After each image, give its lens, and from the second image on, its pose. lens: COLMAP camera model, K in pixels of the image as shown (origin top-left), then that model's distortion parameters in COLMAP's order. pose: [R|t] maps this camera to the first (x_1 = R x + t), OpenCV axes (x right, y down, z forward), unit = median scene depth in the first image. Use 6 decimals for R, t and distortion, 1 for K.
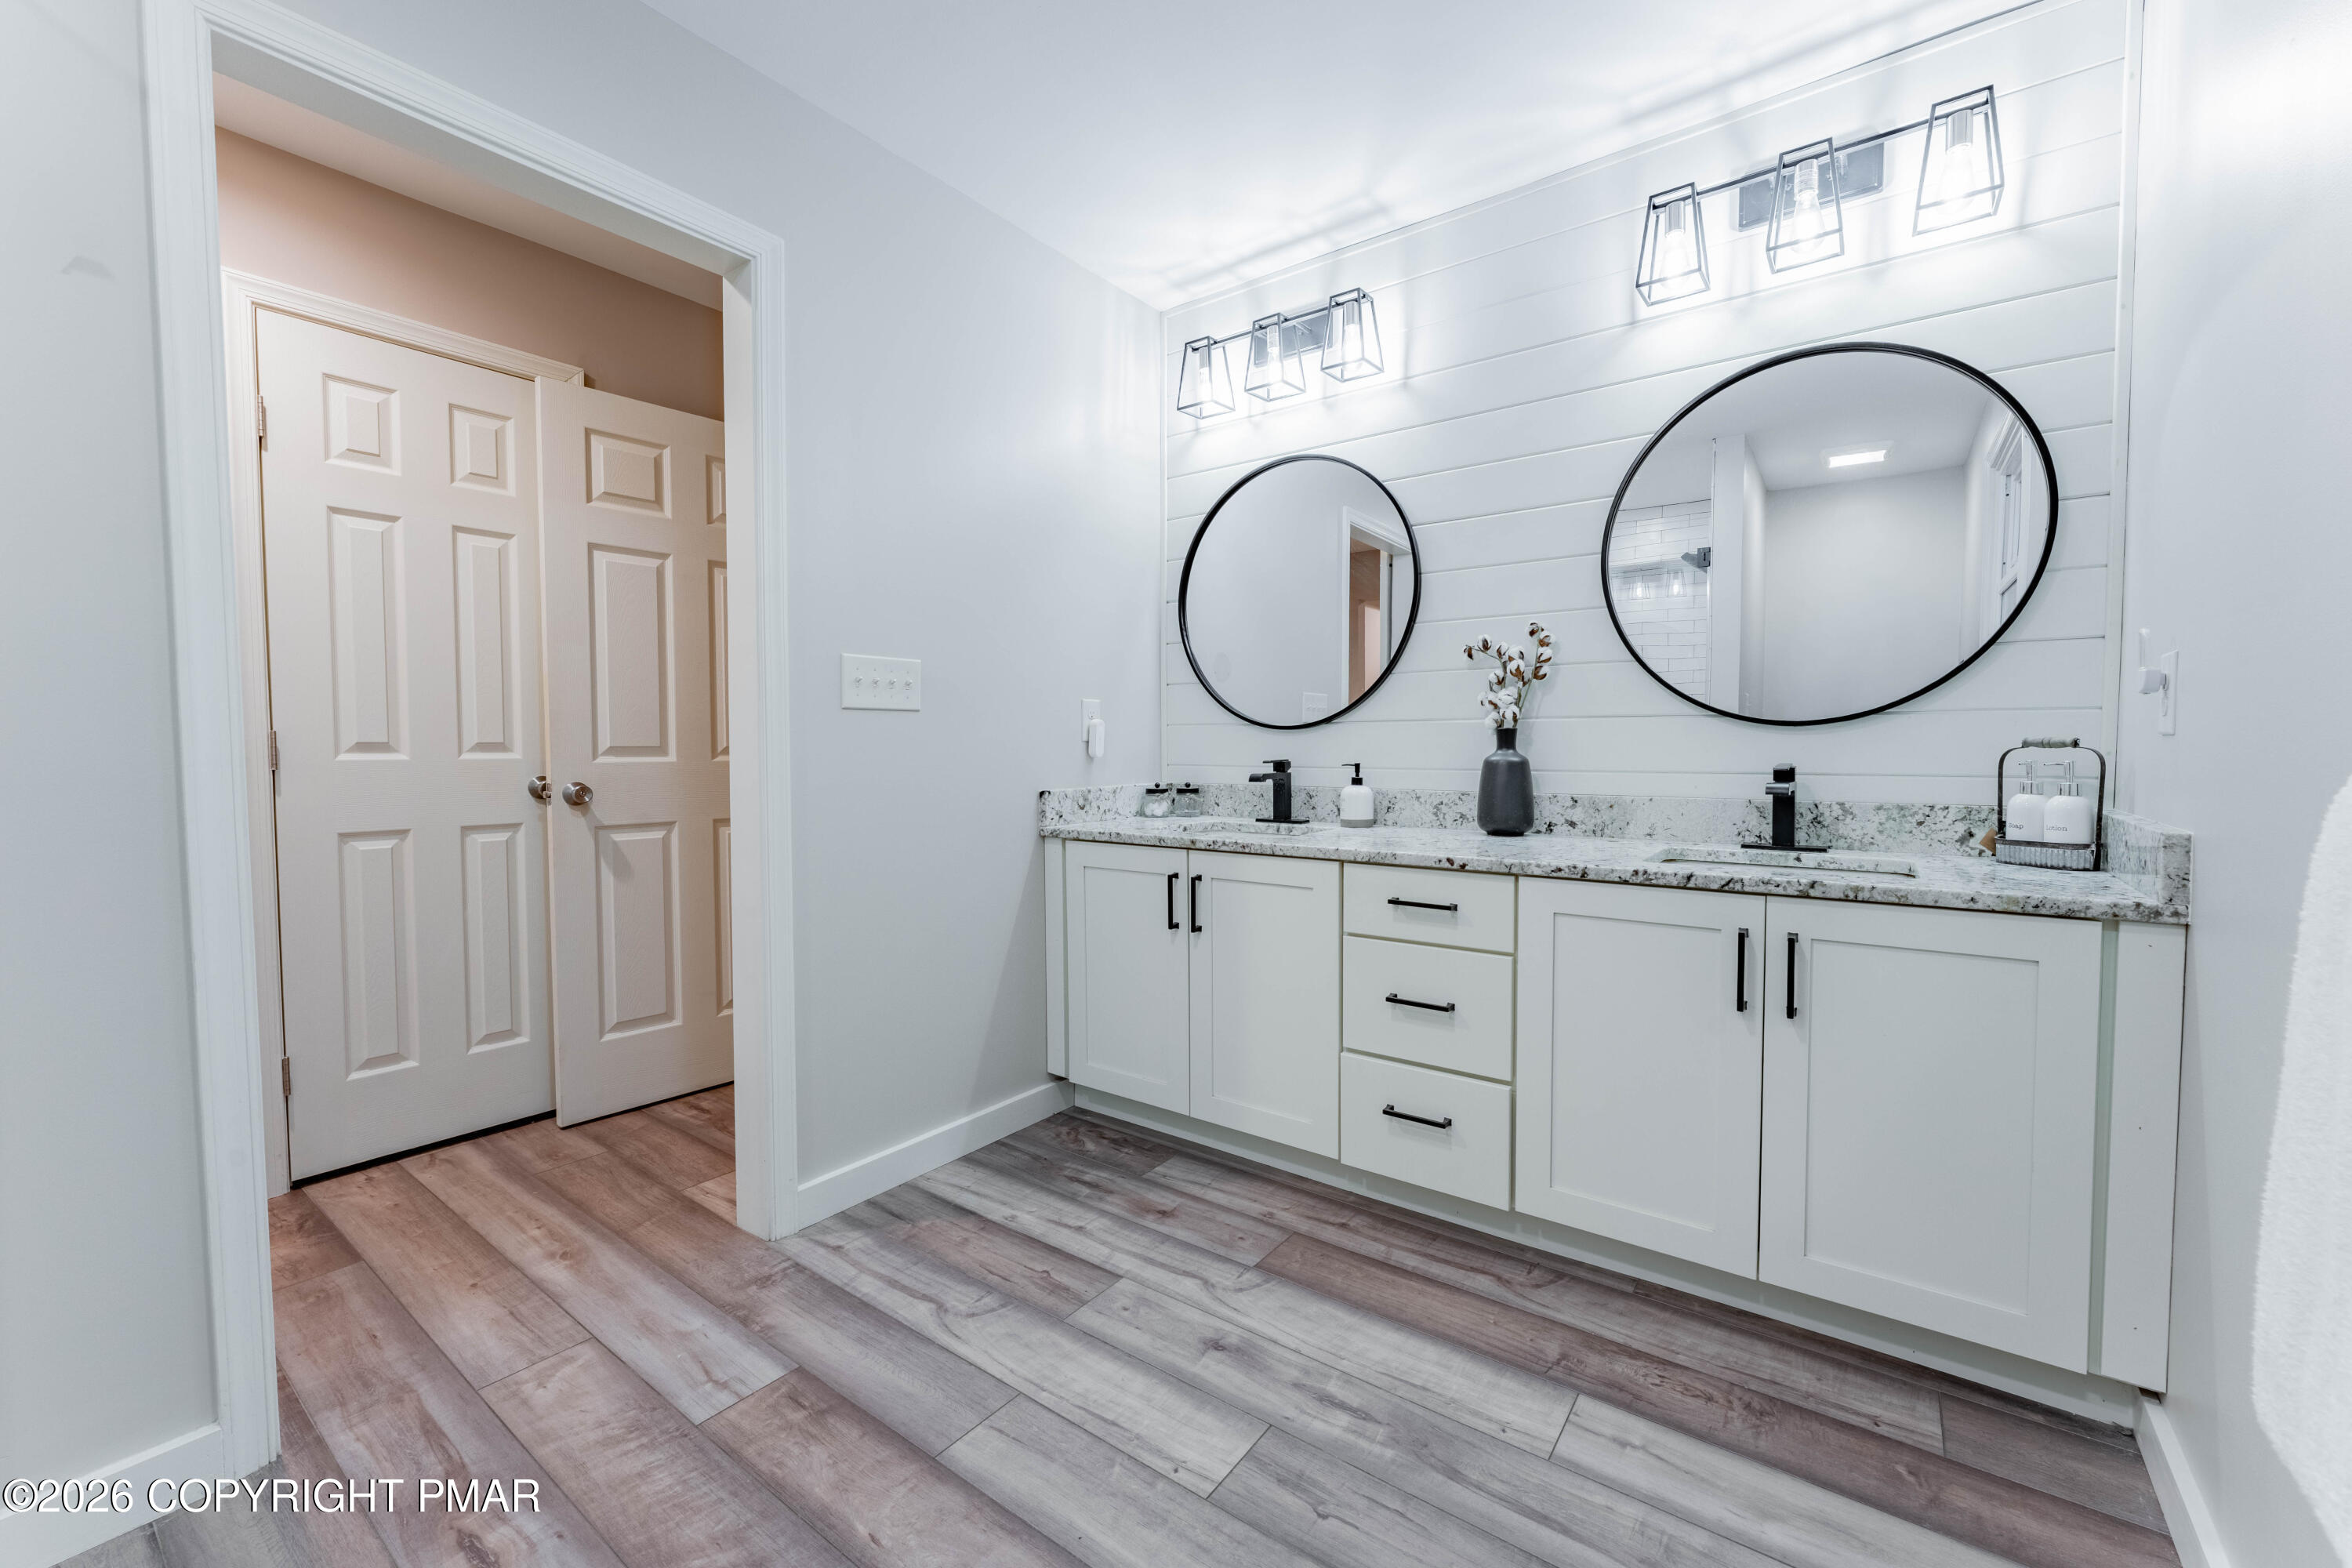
lens RADIAL K [[934.2, 0, 1180.4], [0, 934.2, 785.9], [0, 0, 1]] dist [-0.003644, -0.000271]
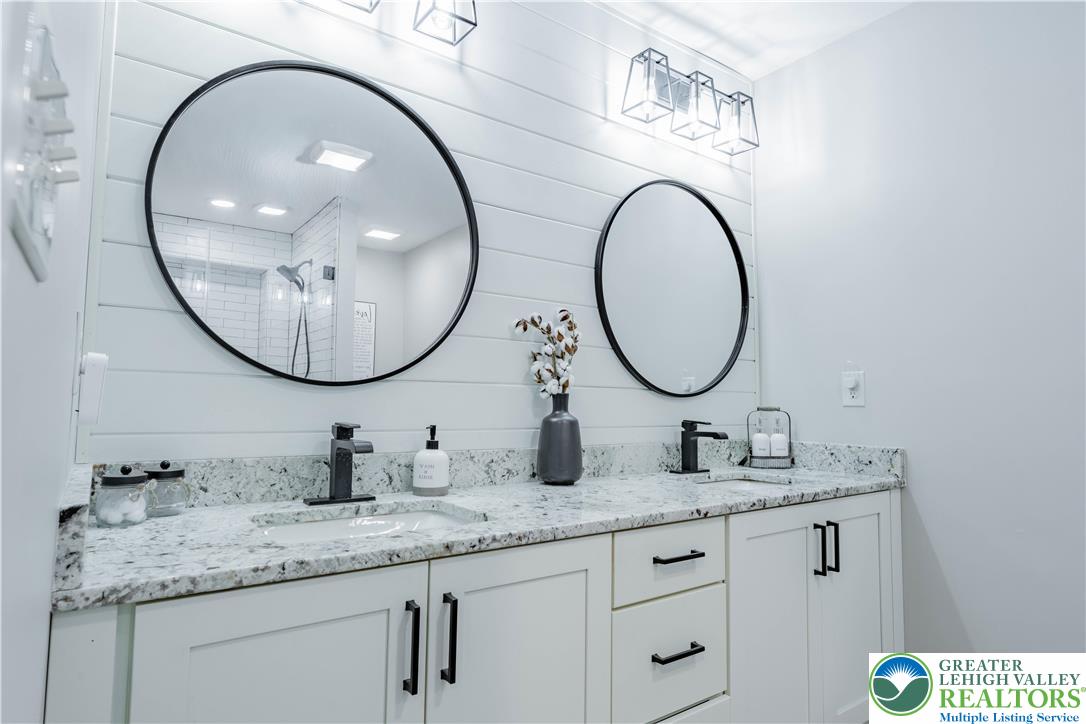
lens RADIAL K [[643.5, 0, 554.0], [0, 643.5, 342.7], [0, 0, 1]] dist [-0.003435, -0.000858]
pose [[0.258321, 0.093041, 0.961568, -0.455222], [0.023750, 0.994439, -0.102602, -0.042127], [-0.965767, 0.049341, 0.254675, 0.801045]]
